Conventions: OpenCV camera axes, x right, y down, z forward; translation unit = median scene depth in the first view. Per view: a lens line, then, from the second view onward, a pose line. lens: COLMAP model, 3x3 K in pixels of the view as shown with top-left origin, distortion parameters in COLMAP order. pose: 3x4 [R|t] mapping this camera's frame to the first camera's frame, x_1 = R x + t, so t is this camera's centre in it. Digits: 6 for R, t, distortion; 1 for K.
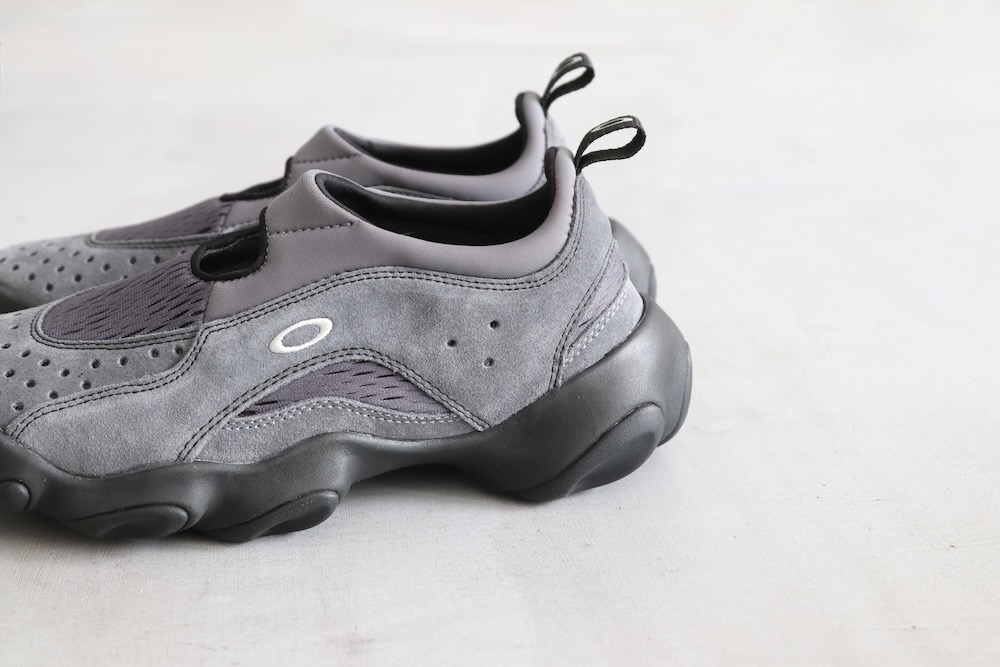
lens RADIAL K [[1522.4, 0, 500.0], [0, 1522.4, 333.5], [0, 0, 1]] dist [-0.032960, -0.100300]
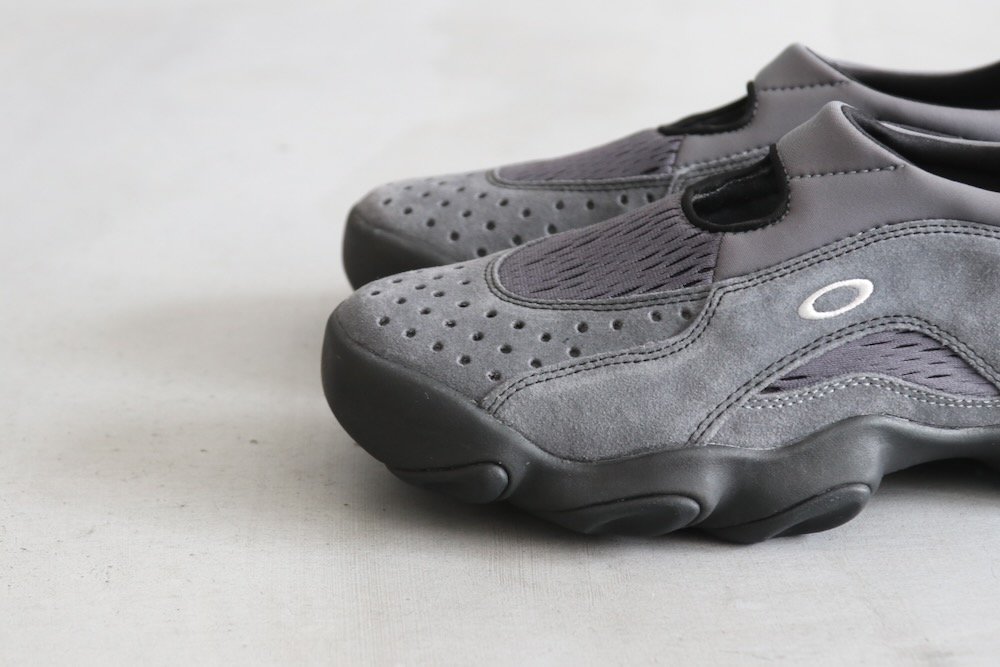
lens RADIAL K [[2258.9, 0, 500.0], [0, 2258.9, 333.5], [0, 0, 1]] dist [-0.043271, -0.058072]
pose [[0.998406, 0.022843, -0.051608, -0.250181], [-0.022578, 0.999729, 0.005705, 0.017435], [0.051724, -0.004531, 0.998651, -0.256801]]
